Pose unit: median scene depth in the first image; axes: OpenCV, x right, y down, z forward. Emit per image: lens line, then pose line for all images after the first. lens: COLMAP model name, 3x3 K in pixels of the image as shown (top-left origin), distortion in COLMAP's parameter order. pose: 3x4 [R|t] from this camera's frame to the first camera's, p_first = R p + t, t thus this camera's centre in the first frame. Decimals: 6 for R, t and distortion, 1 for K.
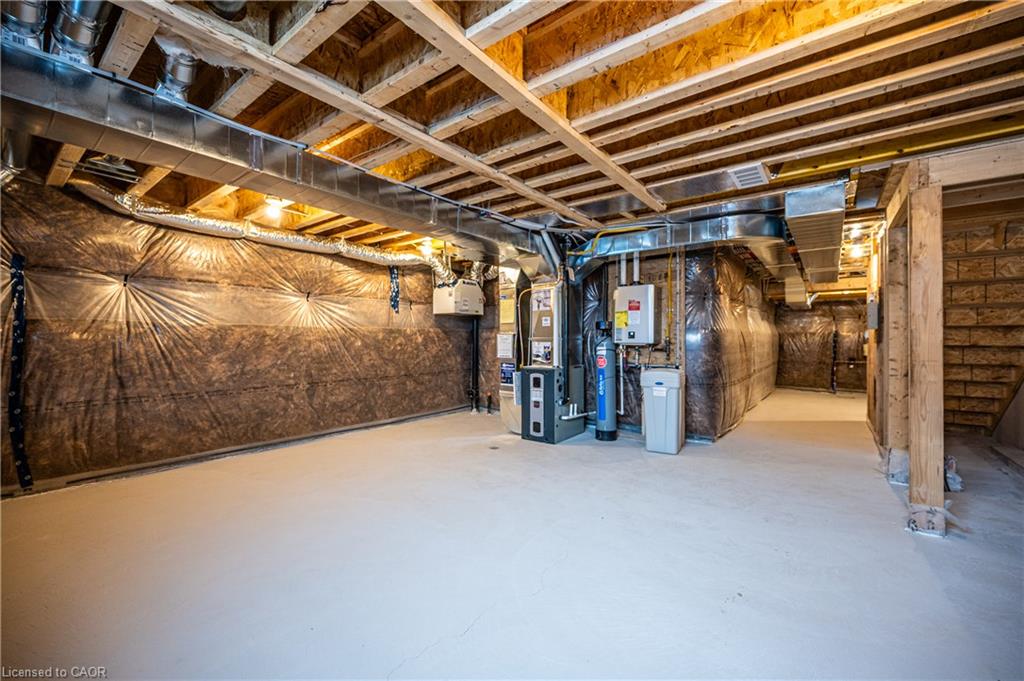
lens RADIAL K [[400.8, 0, 512.0], [0, 400.8, 340.5], [0, 0, 1]] dist [0.000595, -0.000017]
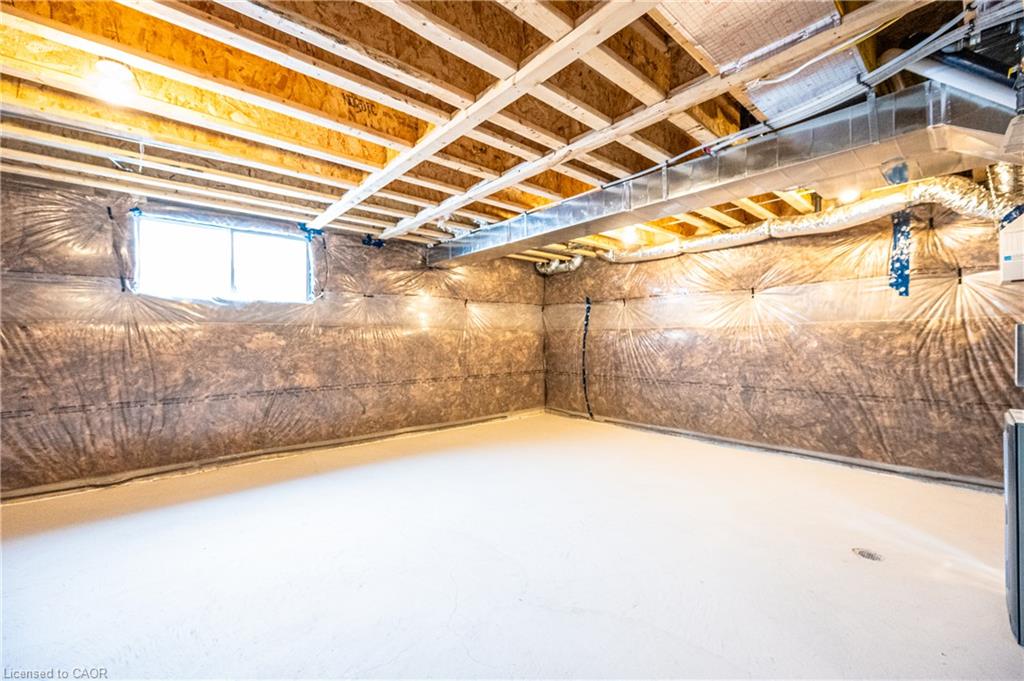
lens RADIAL K [[419.9, 0, 512.8], [0, 419.9, 345.1], [0, 0, 1]] dist [-0.000289, -0.000020]
pose [[-0.183429, 0.008460, -0.982997, 0.579895], [0.000582, 0.999964, 0.008497, 0.002069], [0.983033, 0.000987, -0.183427, 0.683837]]
